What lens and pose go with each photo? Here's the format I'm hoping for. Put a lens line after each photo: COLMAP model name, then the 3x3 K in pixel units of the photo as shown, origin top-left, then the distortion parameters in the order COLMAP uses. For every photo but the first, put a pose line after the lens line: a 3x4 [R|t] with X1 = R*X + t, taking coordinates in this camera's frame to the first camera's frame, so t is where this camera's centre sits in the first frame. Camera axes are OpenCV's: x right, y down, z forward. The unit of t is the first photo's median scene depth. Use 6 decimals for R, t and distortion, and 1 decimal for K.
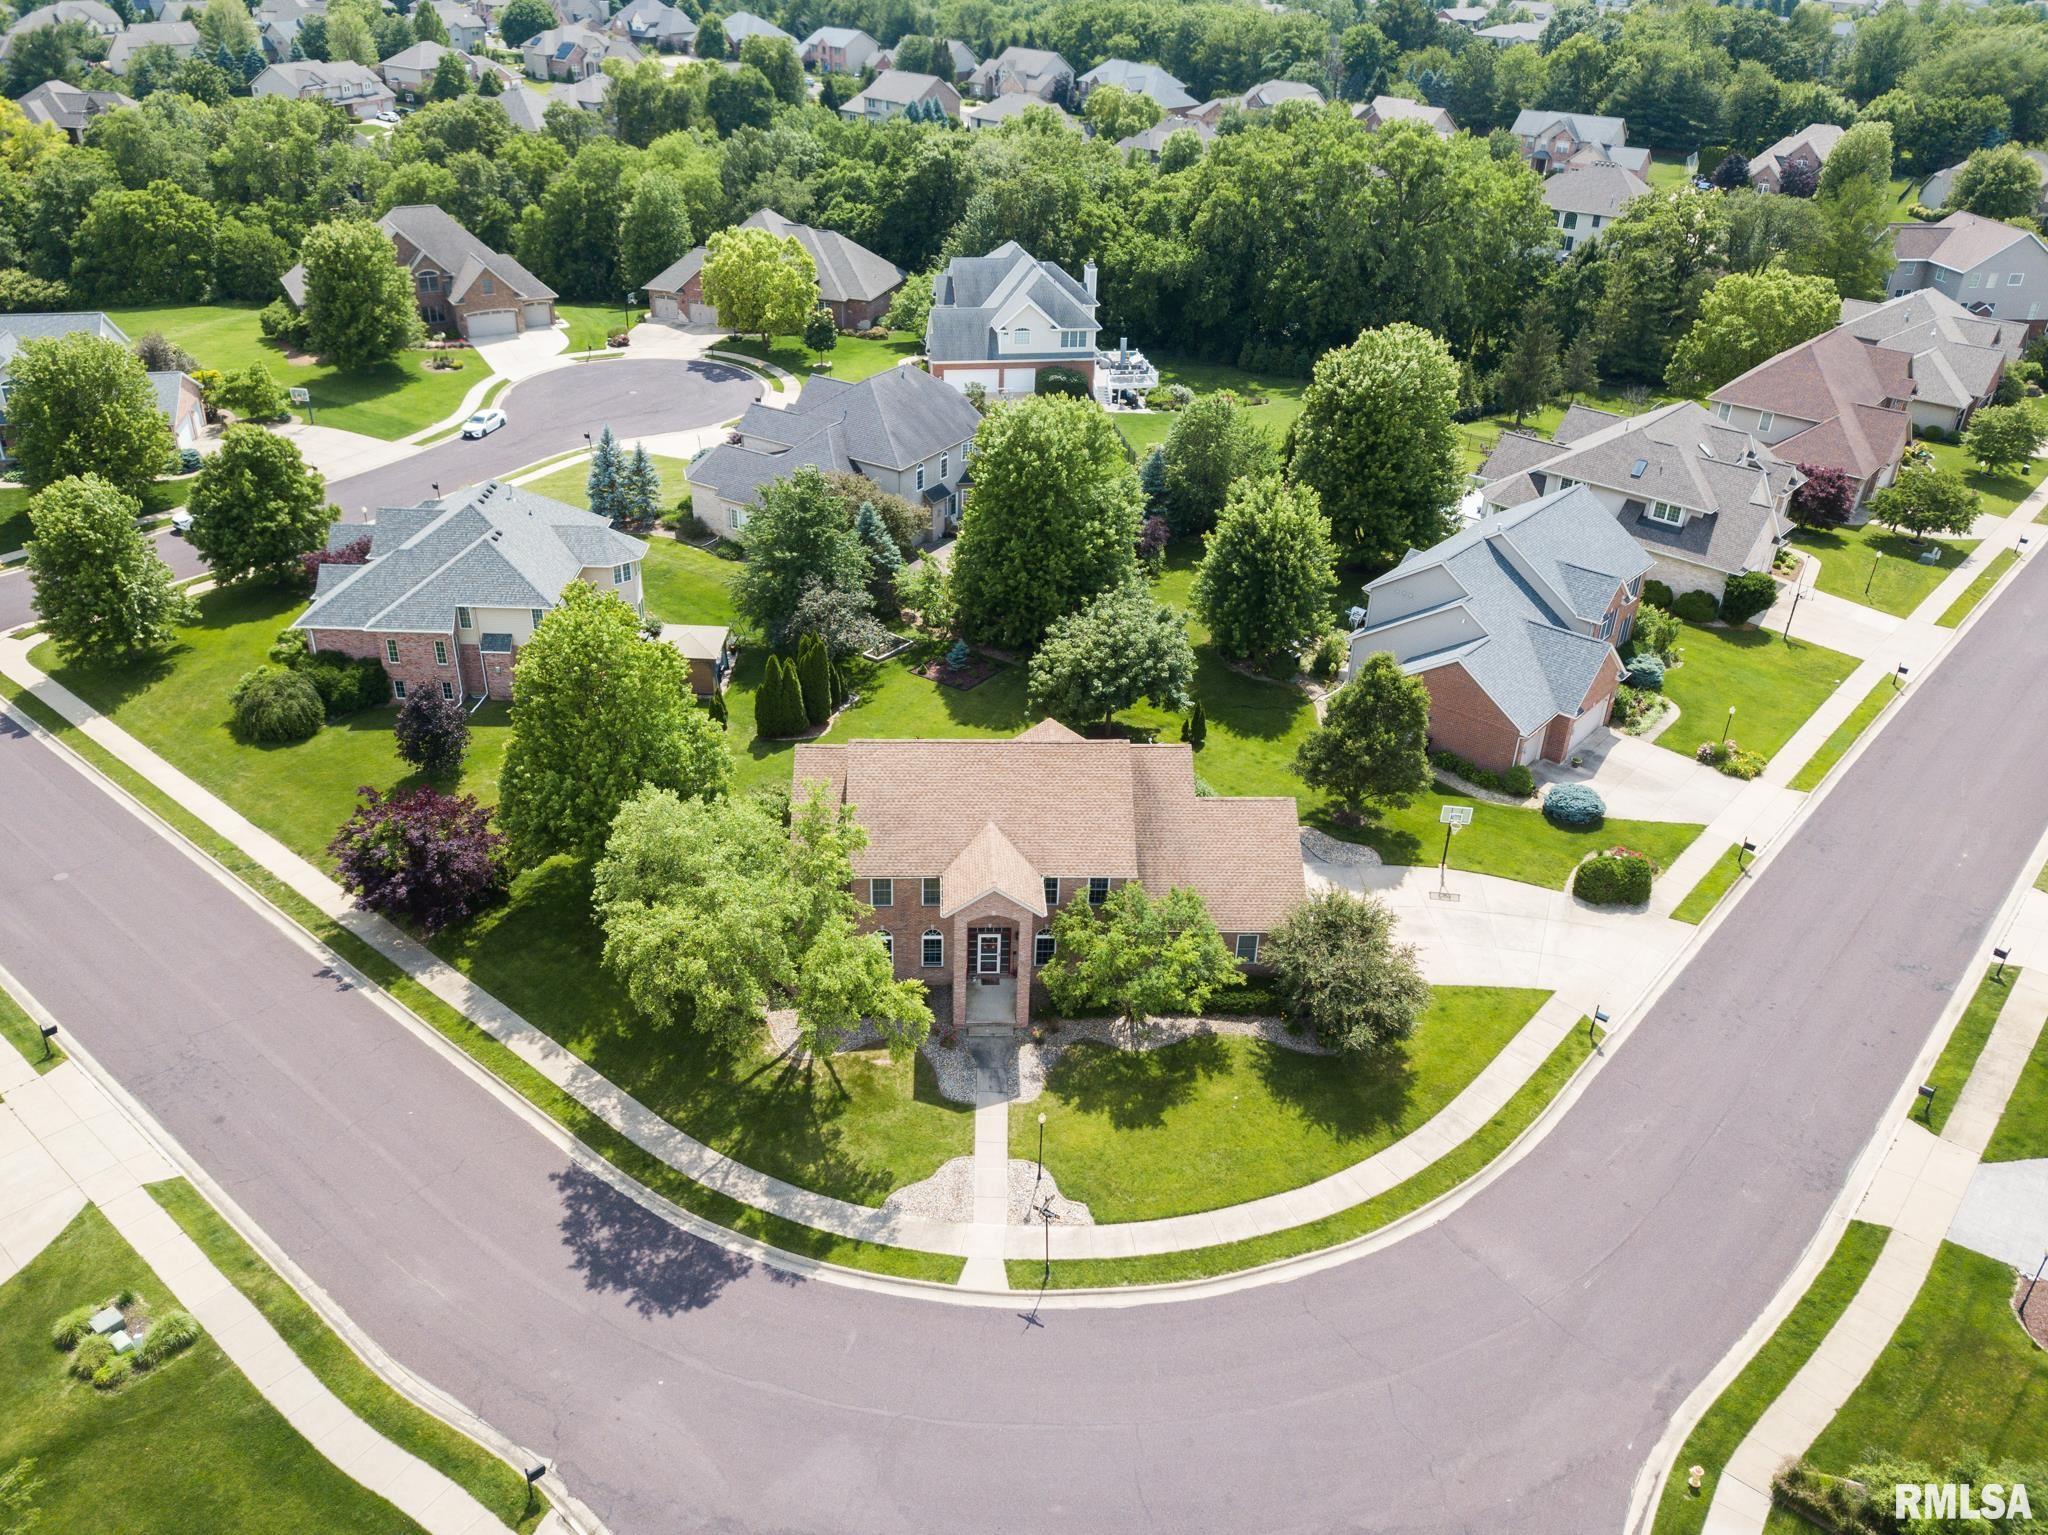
lens RADIAL K [[1597.0, 0, 1058.6], [0, 1597.0, 768.4], [0, 0, 1]] dist [-0.000864, 0.000040]
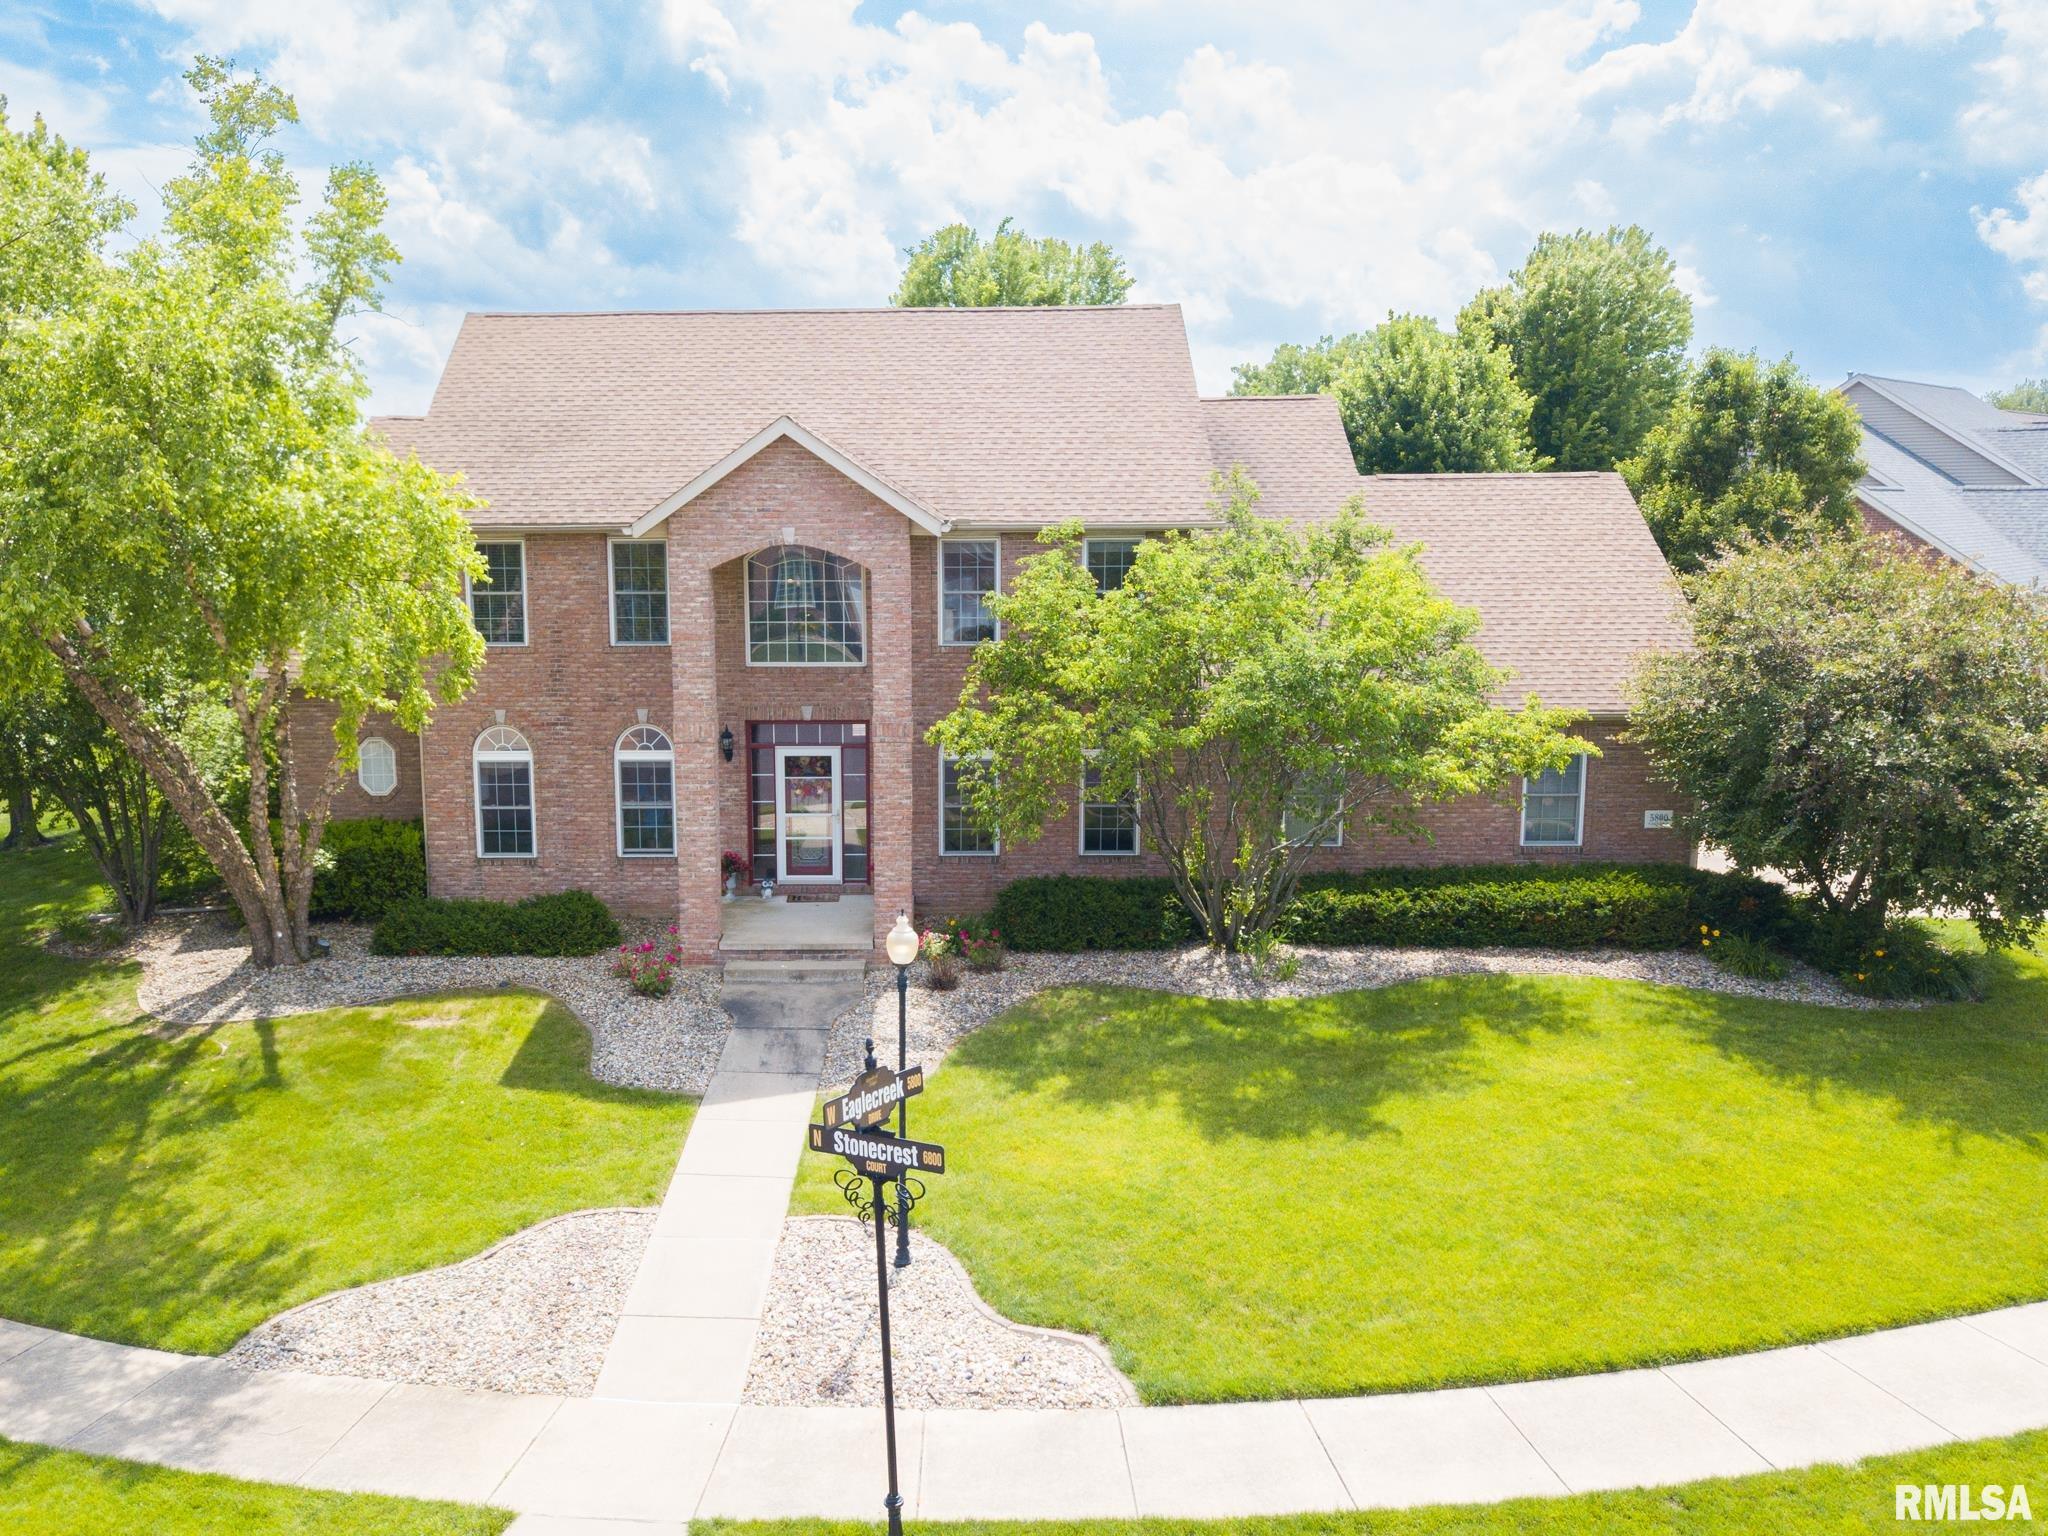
lens RADIAL K [[1767.9, 0, 917.4], [0, 1767.9, 831.1], [0, 0, 1]] dist [-0.007309, 0.001167]
pose [[0.996169, -0.028421, -0.082701, 0.013157], [0.000046, 0.945885, -0.324503, 0.265815], [0.087448, 0.323256, 0.942262, 0.685259]]
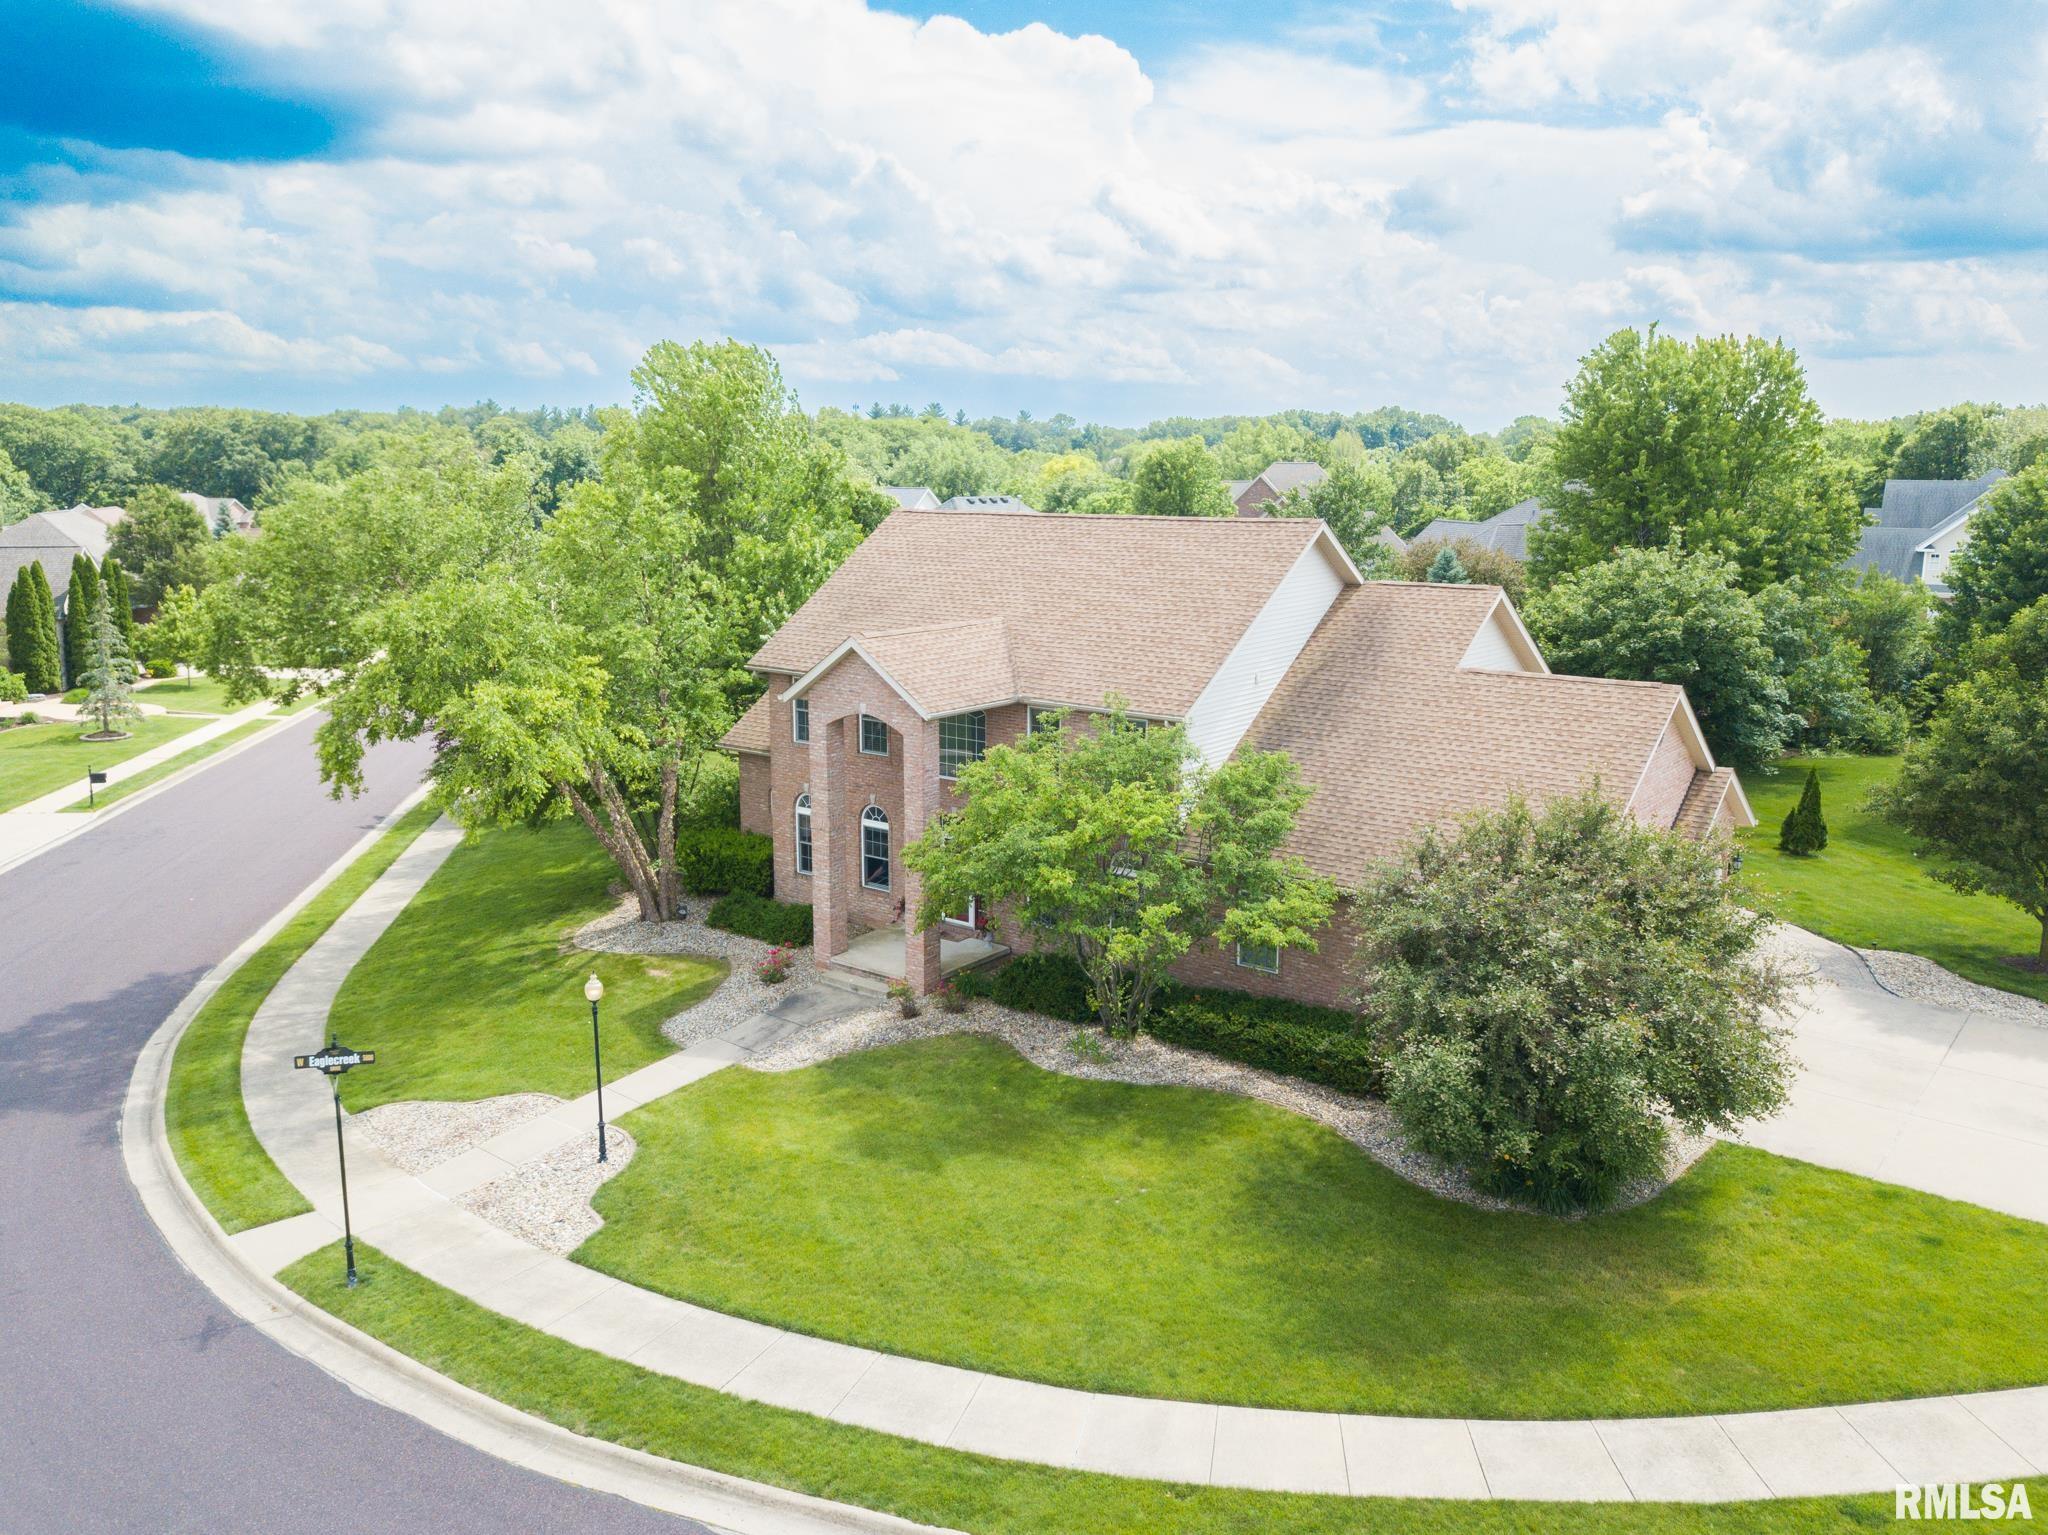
lens RADIAL K [[1623.5, 0, 978.5], [0, 1623.5, 813.2], [0, 0, 1]] dist [0.029307, 0.001091]
pose [[0.743013, 0.108541, -0.660417, 0.330240], [-0.303721, 0.933988, -0.188202, 0.207985], [0.596394, 0.340419, 0.726931, 0.662899]]
